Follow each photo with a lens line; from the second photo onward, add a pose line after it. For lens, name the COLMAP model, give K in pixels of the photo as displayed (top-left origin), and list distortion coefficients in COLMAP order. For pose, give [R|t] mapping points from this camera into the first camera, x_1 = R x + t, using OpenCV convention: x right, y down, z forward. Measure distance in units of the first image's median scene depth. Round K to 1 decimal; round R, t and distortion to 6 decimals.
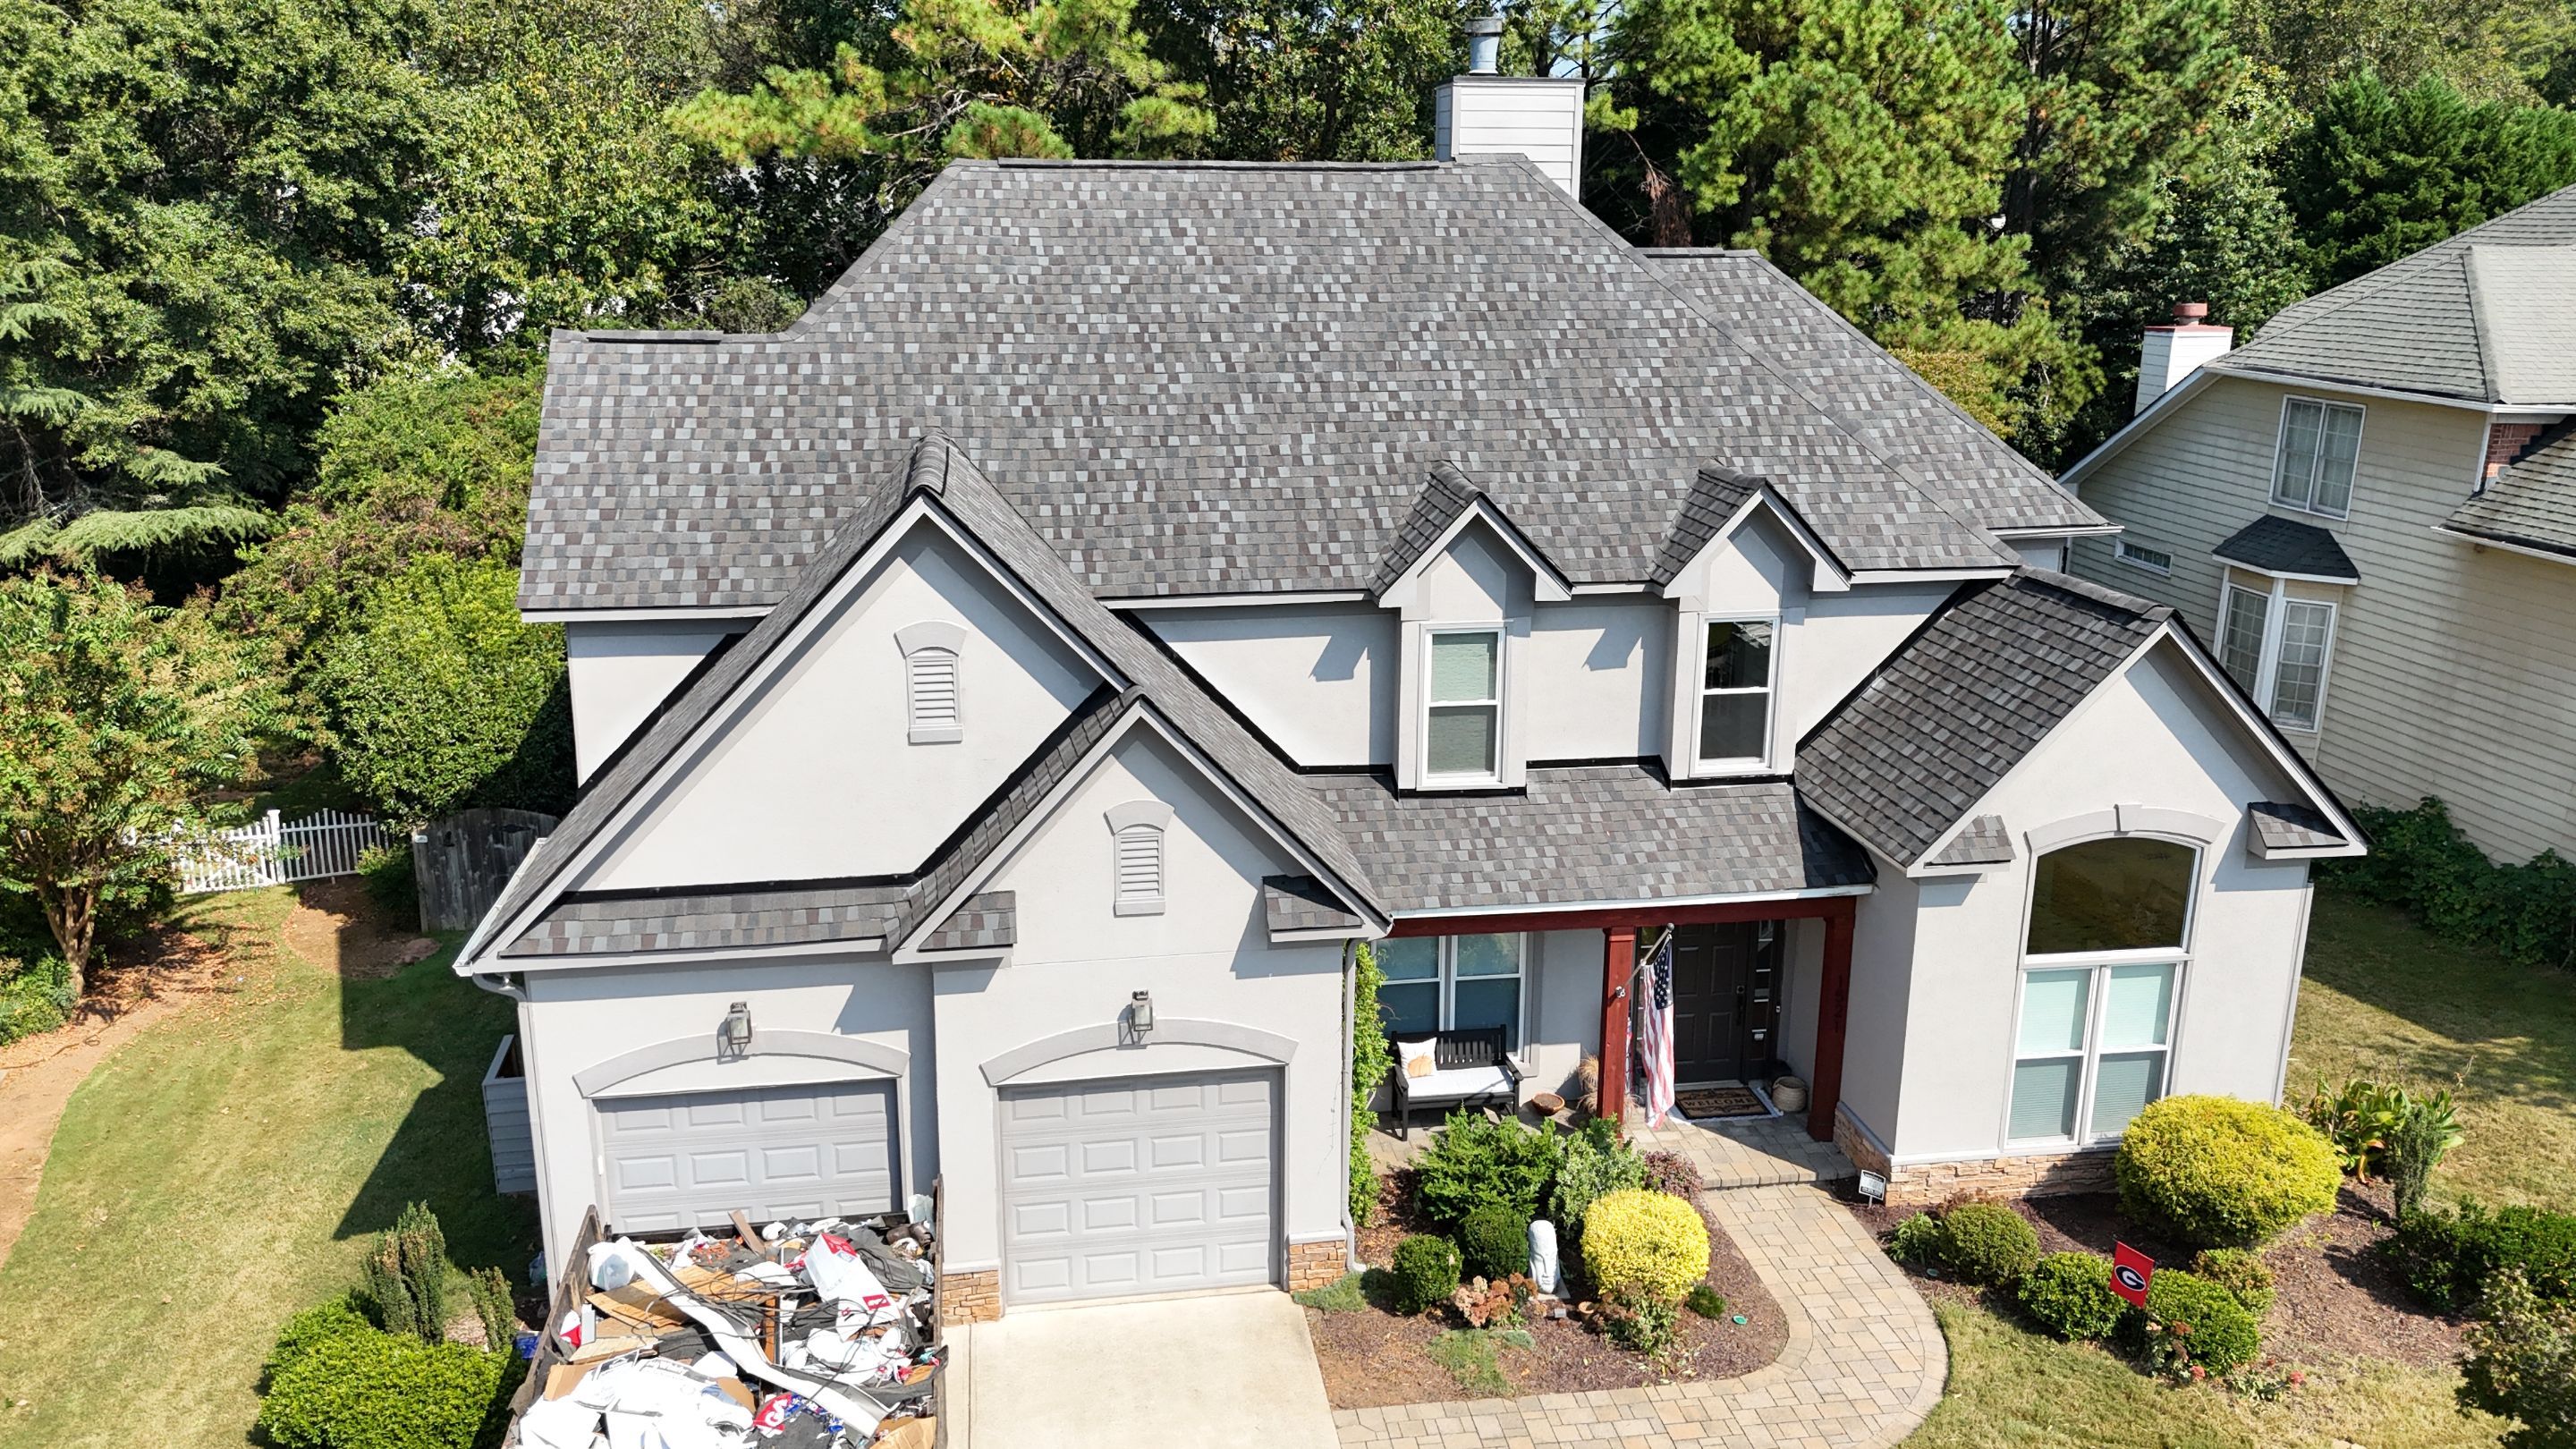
lens RADIAL K [[1901.0, 0, 1282.8], [0, 1901.0, 719.1], [0, 0, 1]] dist [0.063198, -0.053642]
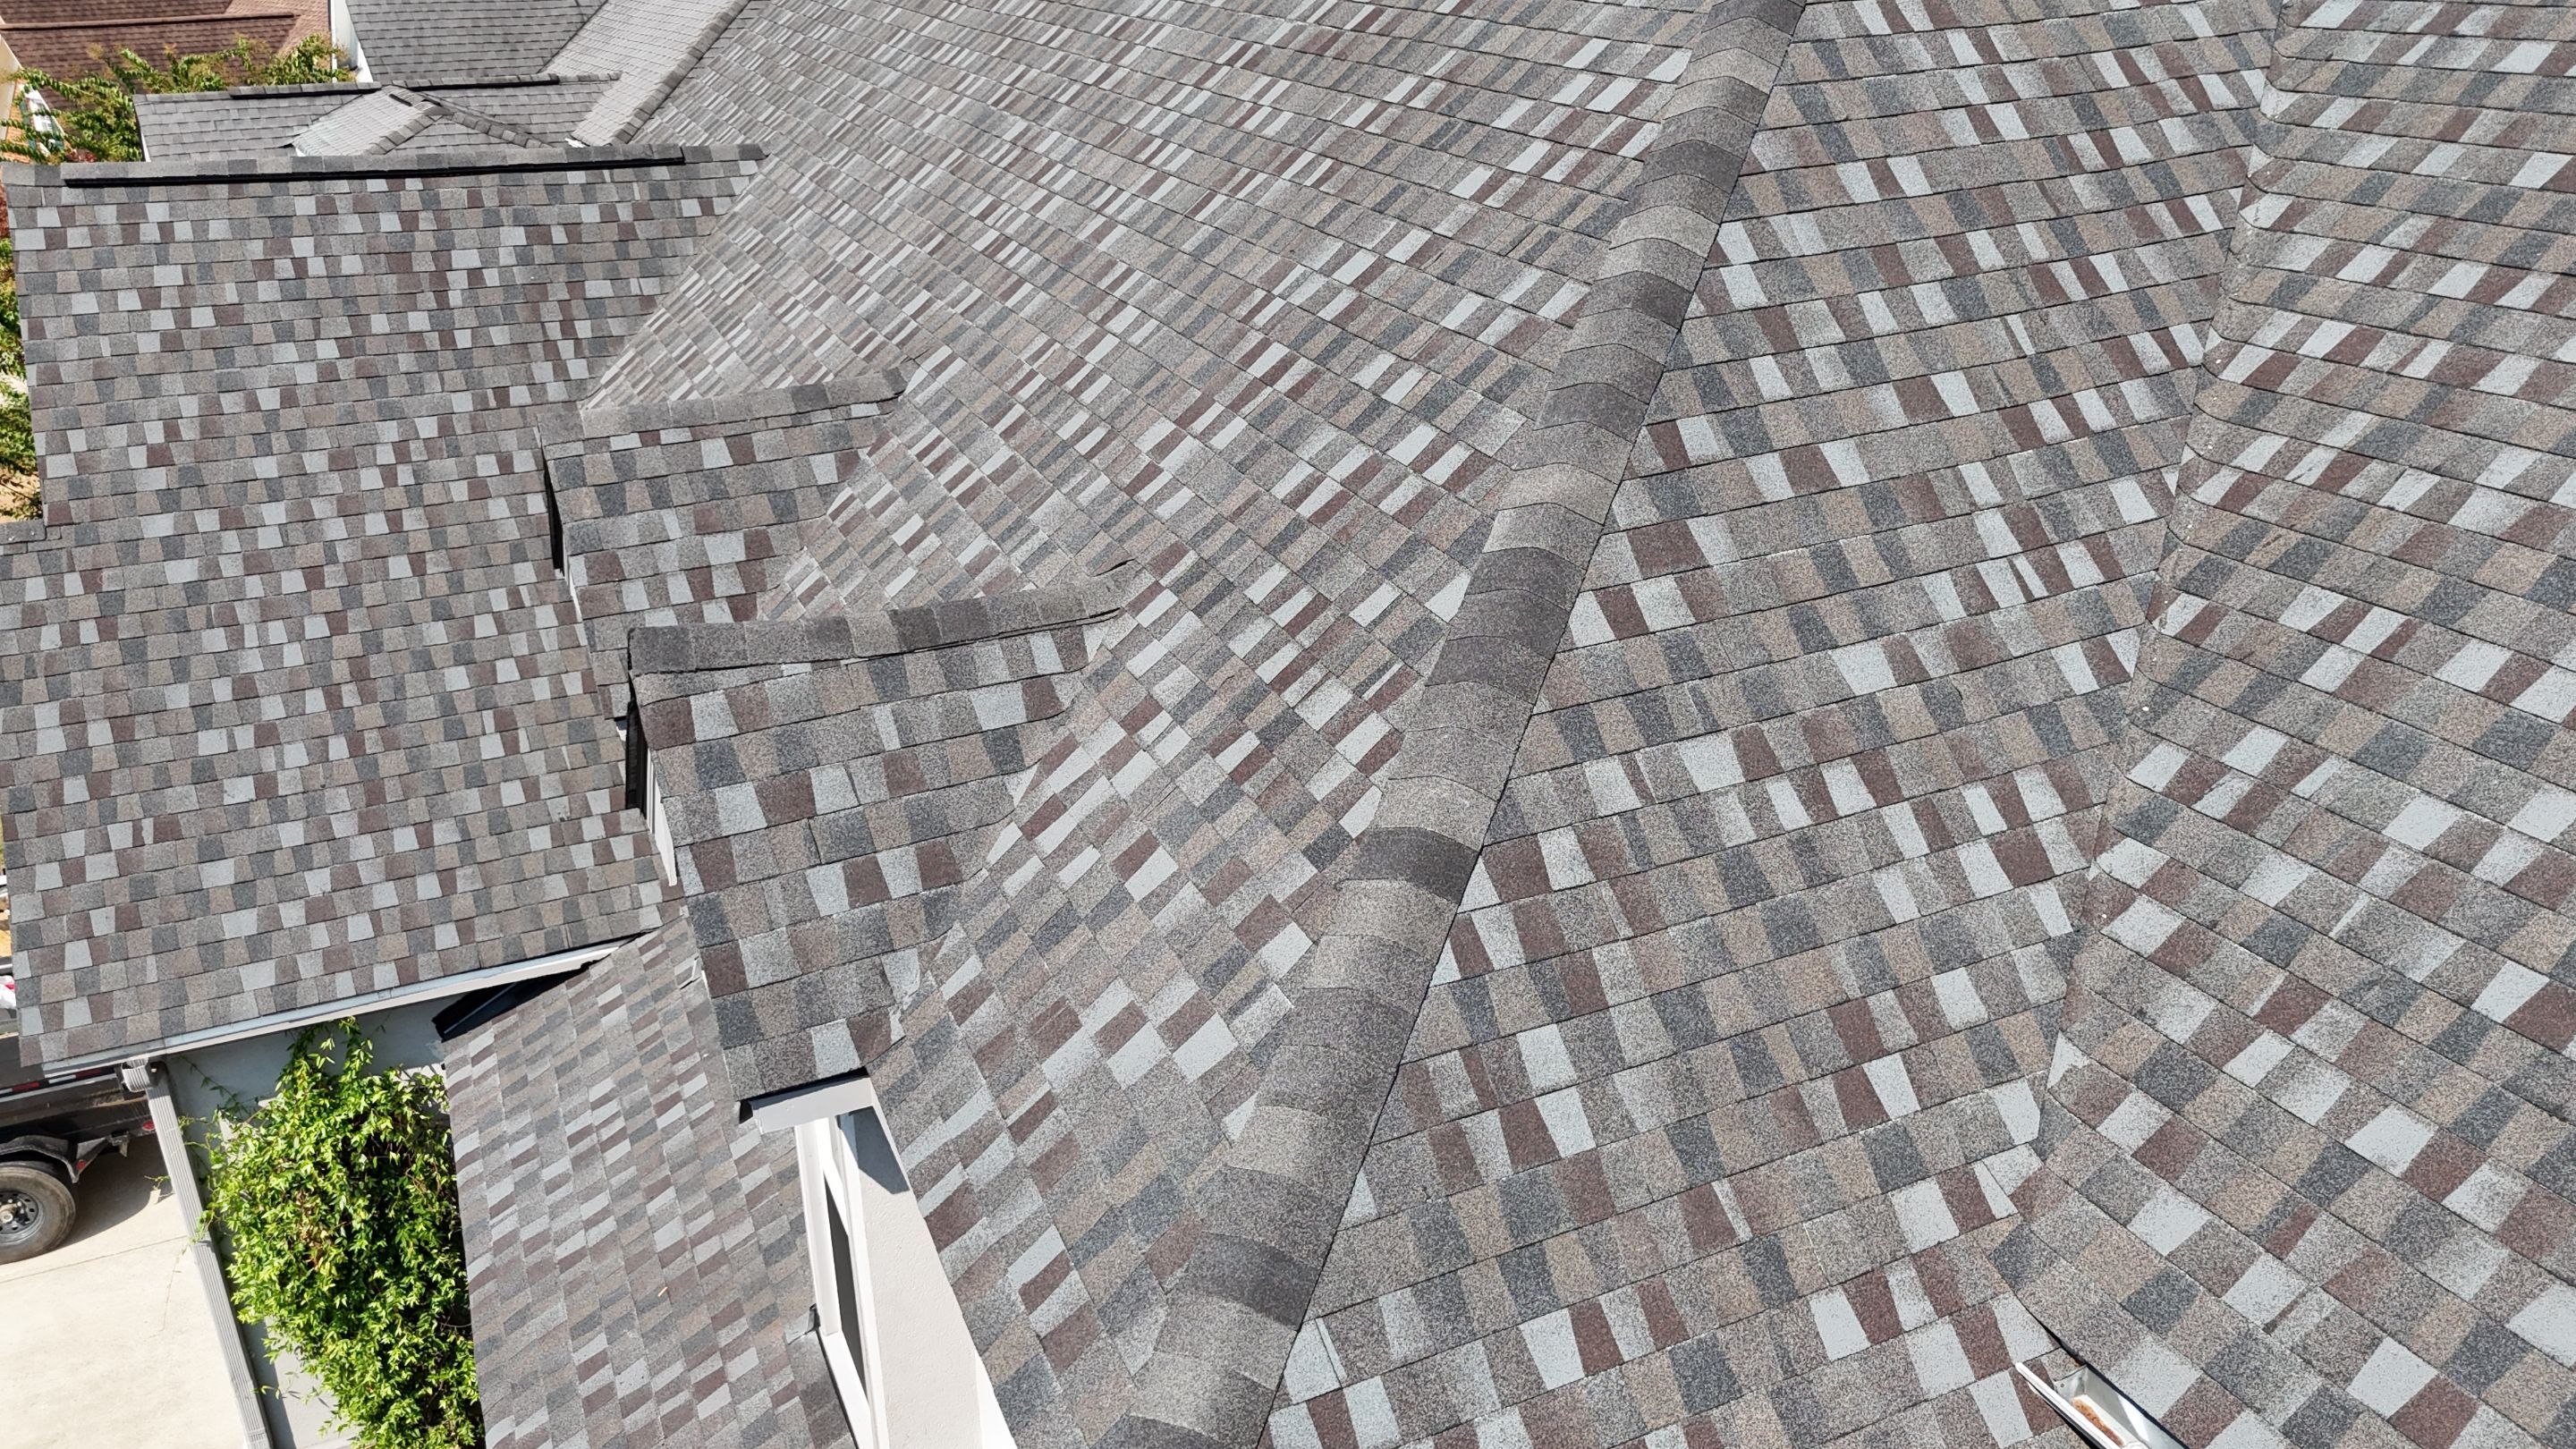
lens RADIAL K [[1901.0, 0, 1268.6], [0, 1901.0, 727.4], [0, 0, 1]] dist [0.063198, -0.053642]
pose [[0.268310, 0.395372, -0.878459, 0.526865], [-0.253077, 0.908795, 0.331728, -0.227239], [0.929496, 0.133312, 0.343898, 0.951204]]
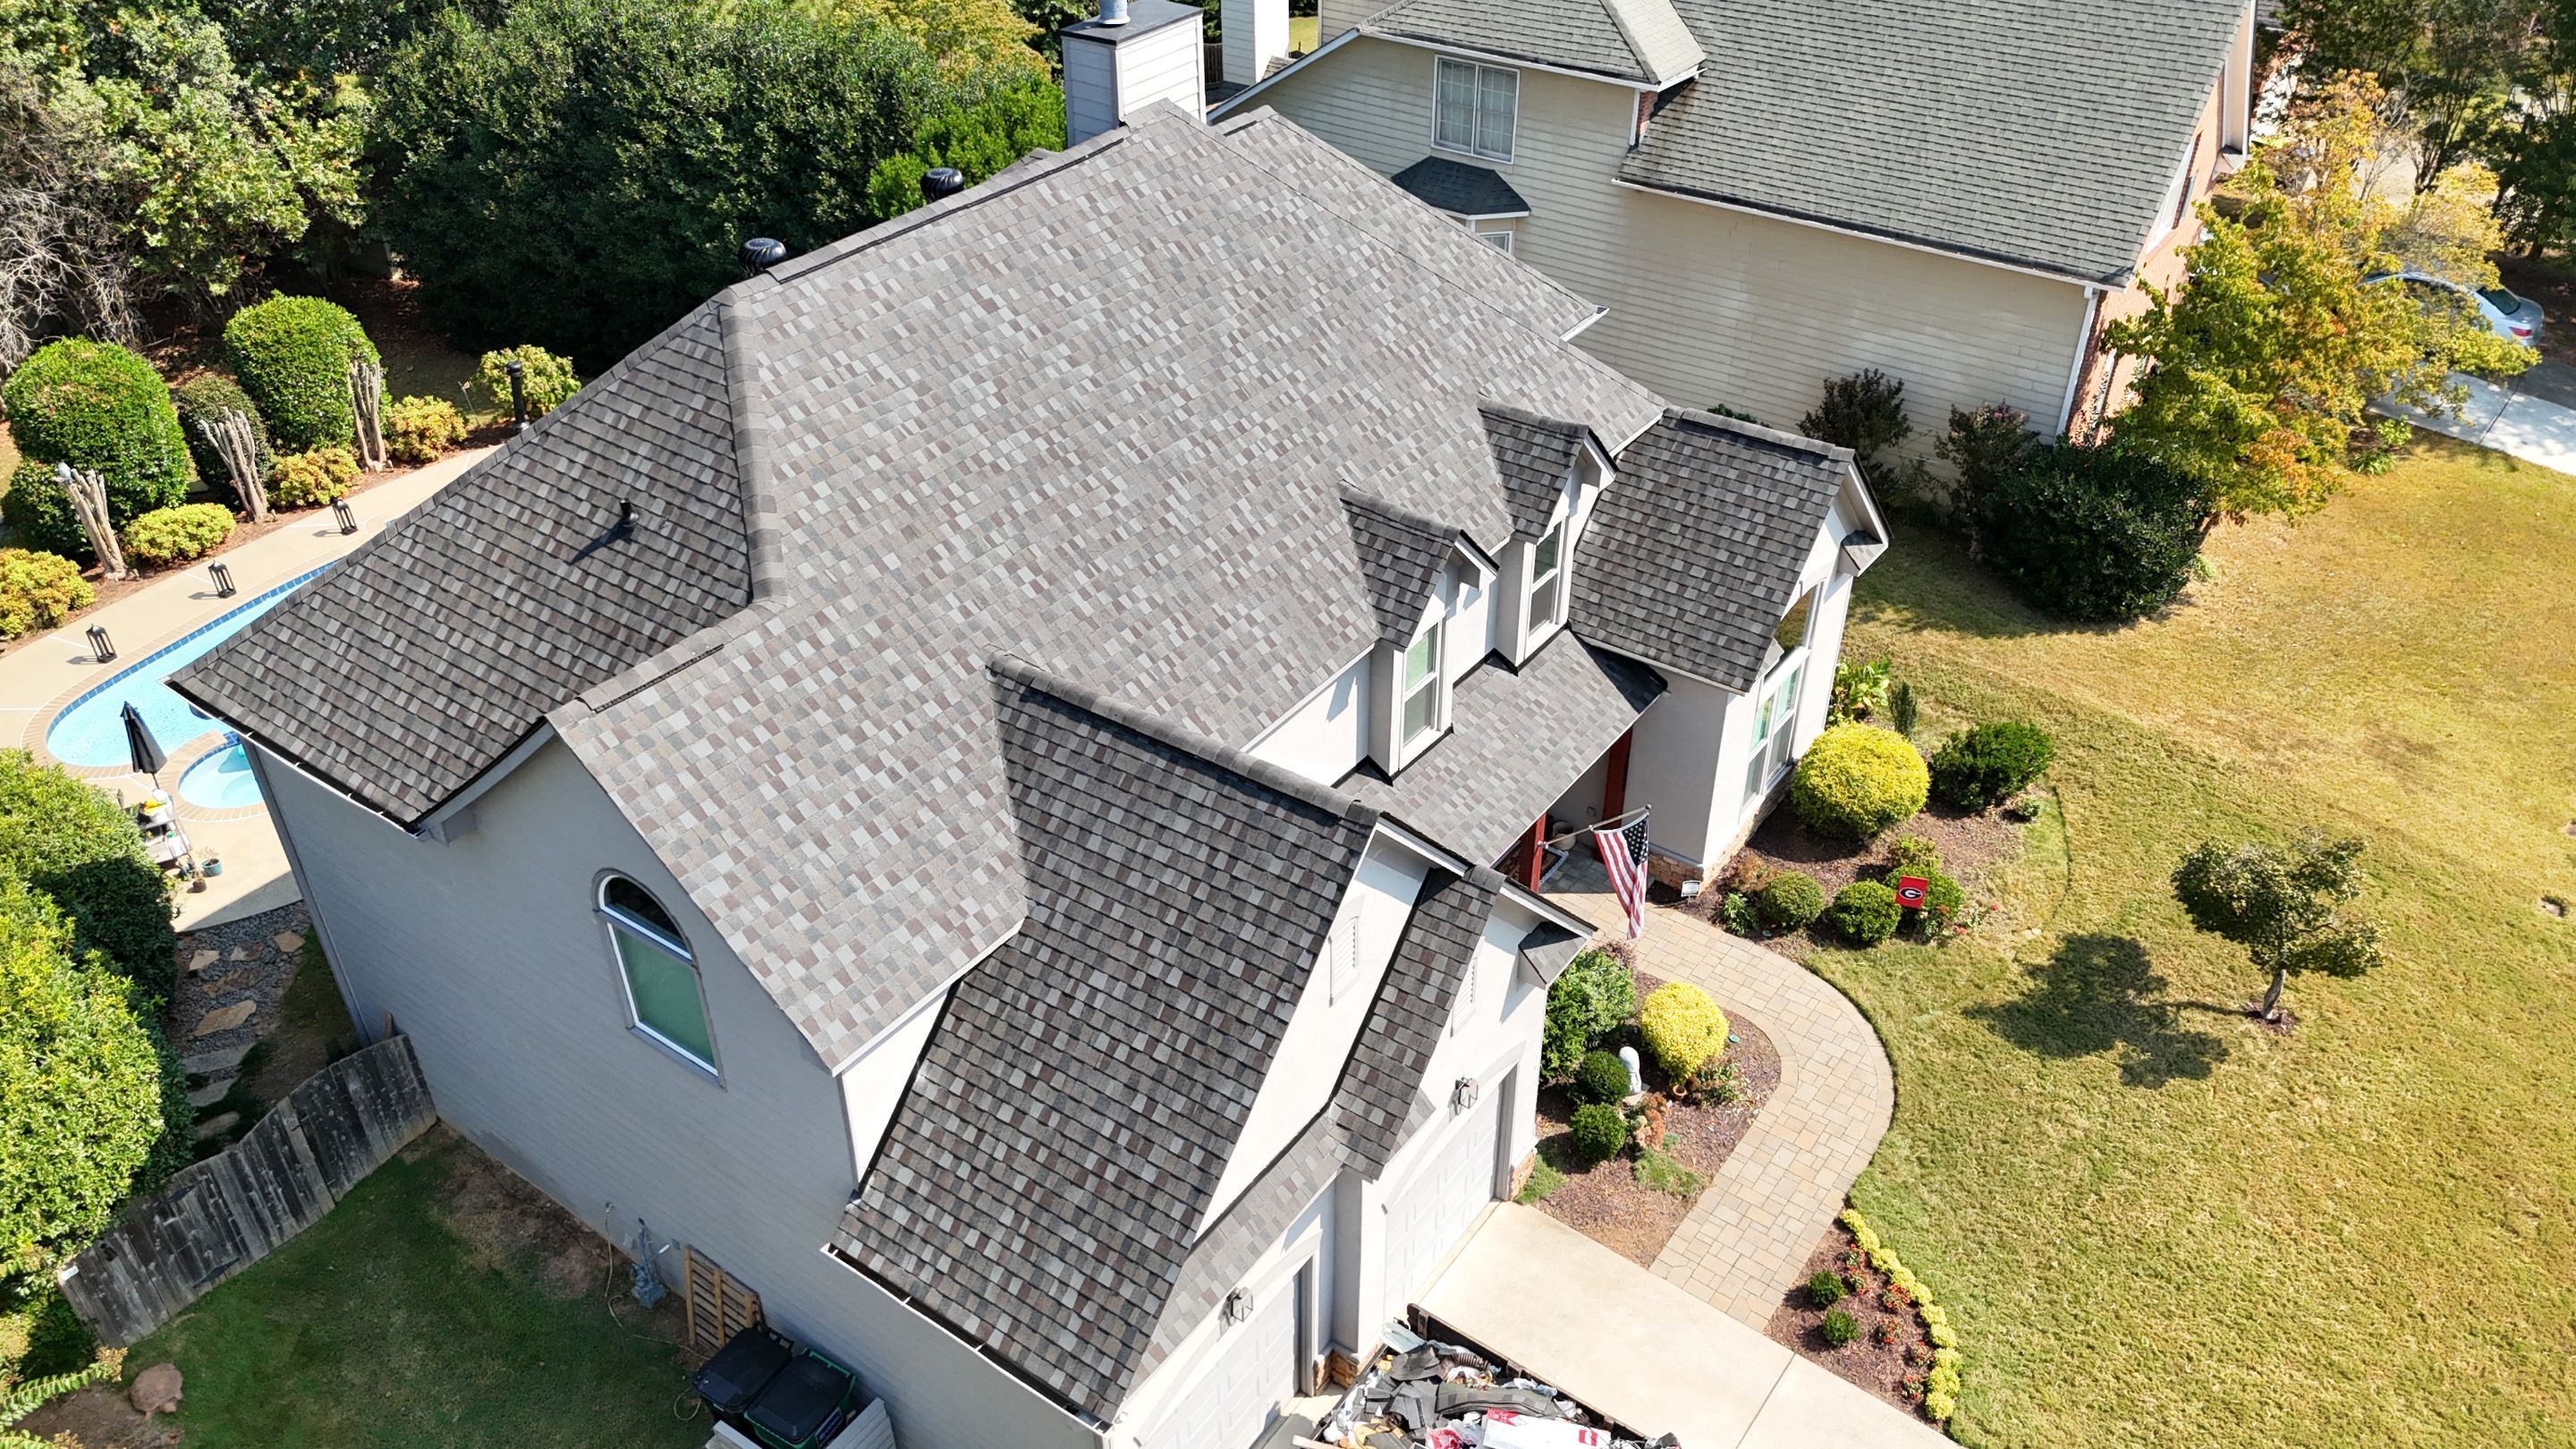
lens RADIAL K [[1901.0, 0, 1285.9], [0, 1901.0, 734.4], [0, 0, 1]] dist [0.063198, -0.053642]
pose [[0.704003, -0.416517, 0.575233, -0.621140], [0.195871, 0.892421, 0.406471, -0.456144], [-0.682653, -0.173485, 0.709851, 0.238116]]
